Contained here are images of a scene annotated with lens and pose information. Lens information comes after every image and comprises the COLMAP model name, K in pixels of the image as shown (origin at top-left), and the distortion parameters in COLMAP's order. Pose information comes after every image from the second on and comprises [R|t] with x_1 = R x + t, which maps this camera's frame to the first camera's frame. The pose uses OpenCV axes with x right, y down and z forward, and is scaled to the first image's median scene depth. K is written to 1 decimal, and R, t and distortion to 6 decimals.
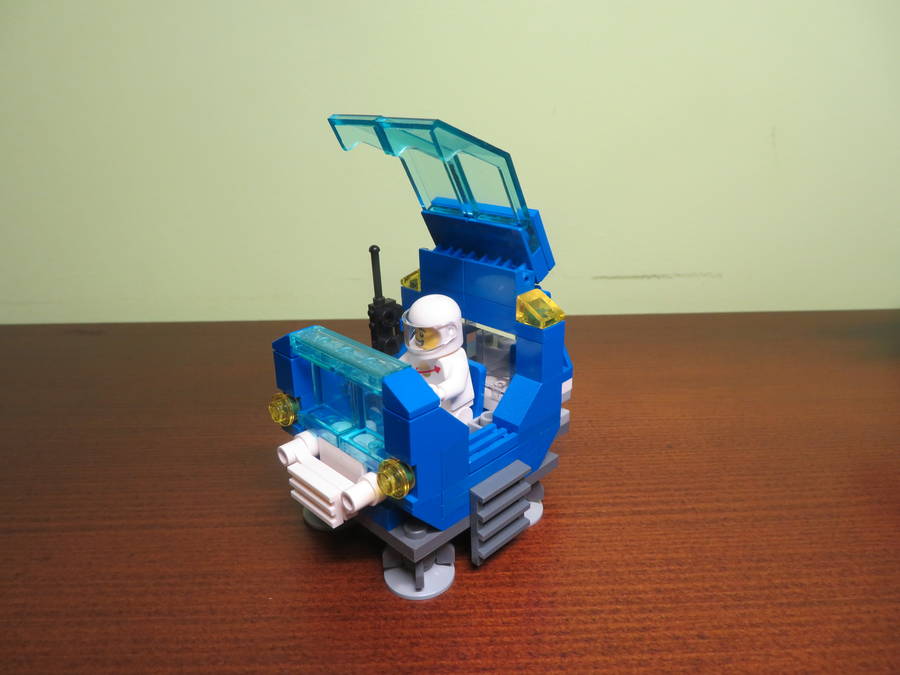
lens RADIAL K [[644.0, 0, 449.0], [0, 644.0, 334.8], [0, 0, 1]] dist [-0.005924, -0.006398]
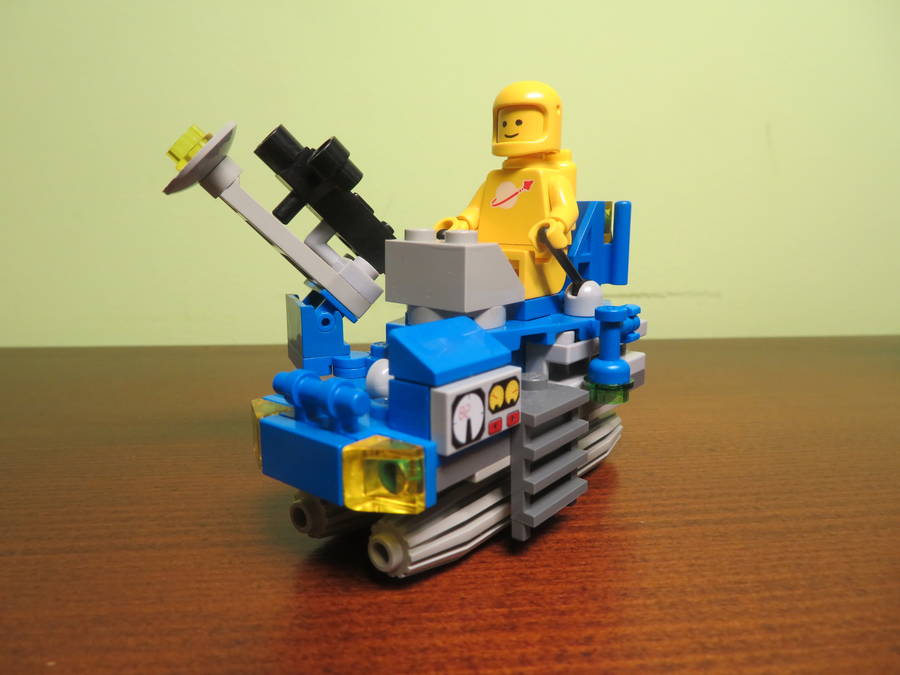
lens RADIAL K [[644.0, 0, 449.6], [0, 644.0, 336.5], [0, 0, 1]] dist [-0.005924, -0.006398]
pose [[0.997091, 0.007888, 0.075811, 0.001276], [0.006011, 0.983397, -0.181370, 0.241401], [-0.075982, 0.181298, 0.980488, 0.414052]]
